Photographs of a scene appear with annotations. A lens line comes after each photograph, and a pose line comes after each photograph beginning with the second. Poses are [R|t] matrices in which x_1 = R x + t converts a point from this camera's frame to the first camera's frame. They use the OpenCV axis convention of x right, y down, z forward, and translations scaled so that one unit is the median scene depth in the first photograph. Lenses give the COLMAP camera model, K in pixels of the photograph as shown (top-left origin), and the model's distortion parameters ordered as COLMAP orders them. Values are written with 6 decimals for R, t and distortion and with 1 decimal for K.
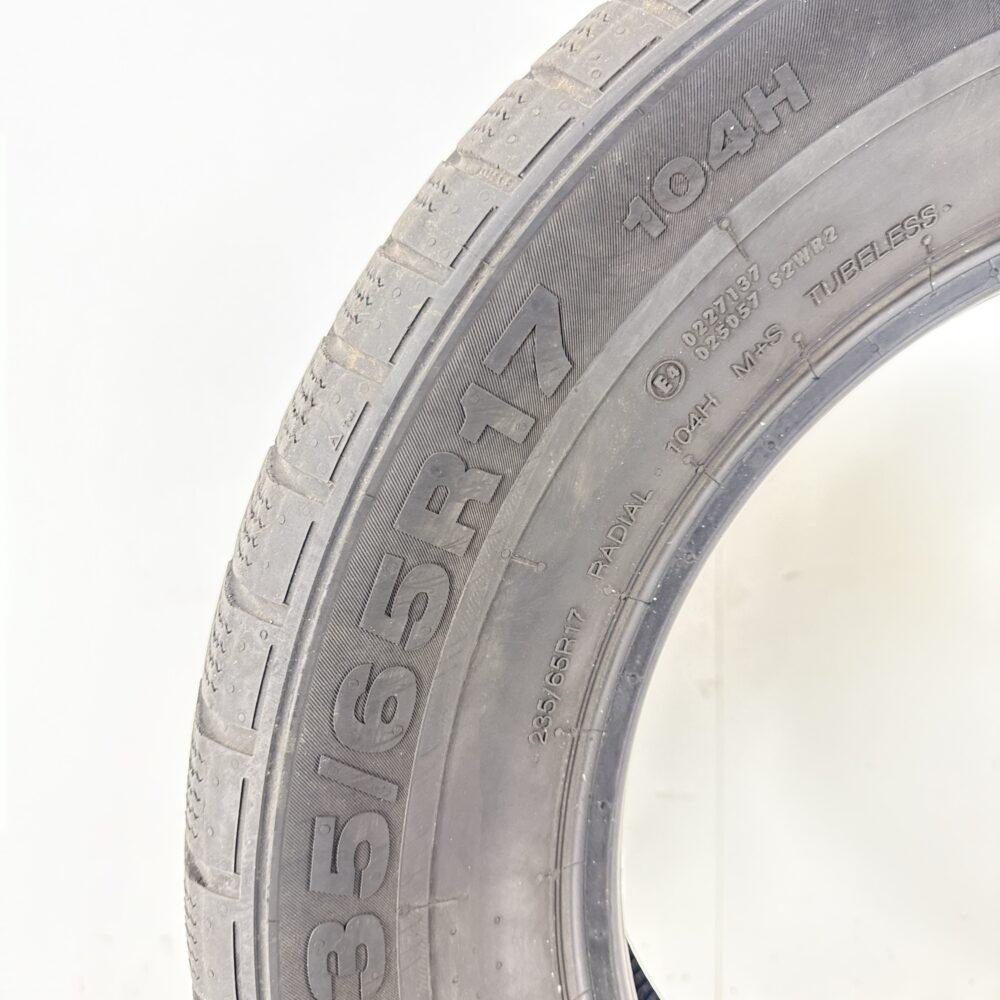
lens RADIAL K [[992.7, 0, 505.9], [0, 992.7, 487.7], [0, 0, 1]] dist [0.159507, -0.435033]
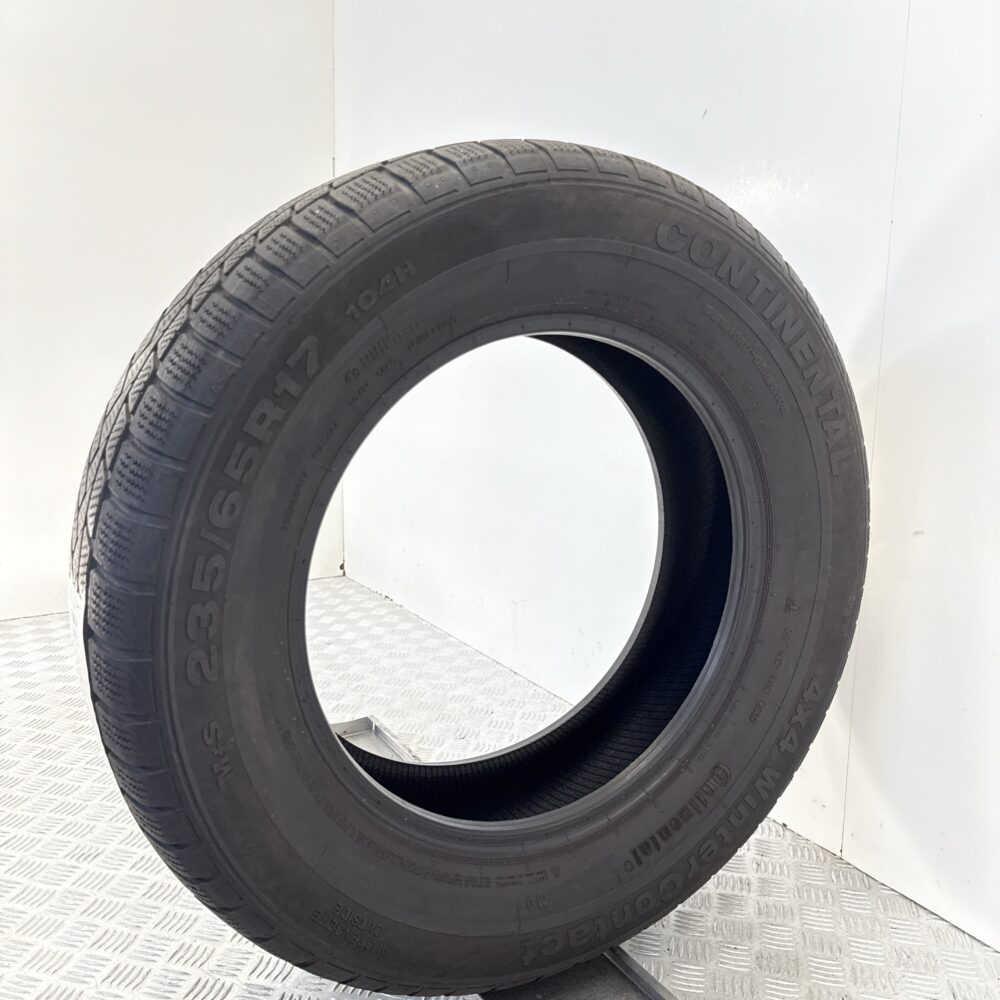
lens RADIAL K [[936.1, 0, 500.0], [0, 936.1, 500.0], [0, 0, 1]] dist [0.152155, -0.338212]
pose [[0.867913, 0.021468, 0.496251, -0.663948], [-0.054685, 0.997122, 0.052505, 0.053901], [-0.493696, -0.072708, 0.866590, -1.184346]]
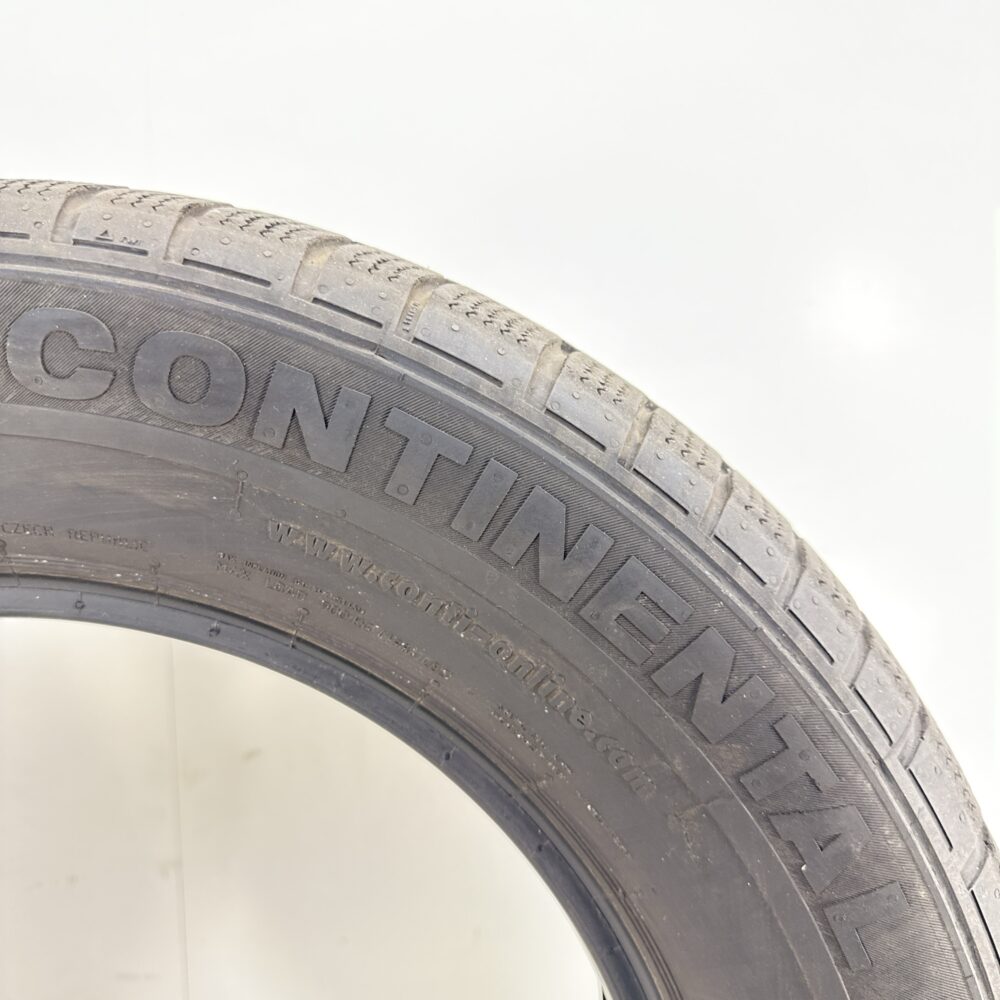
lens RADIAL K [[992.7, 0, 505.9], [0, 992.7, 487.7], [0, 0, 1]] dist [0.159507, -0.435033]
pose [[0.999014, -0.008447, 0.043593, 1.442280], [0.010573, 0.998754, -0.048762, -0.390359], [-0.043127, 0.049175, 0.997859, -0.079724]]
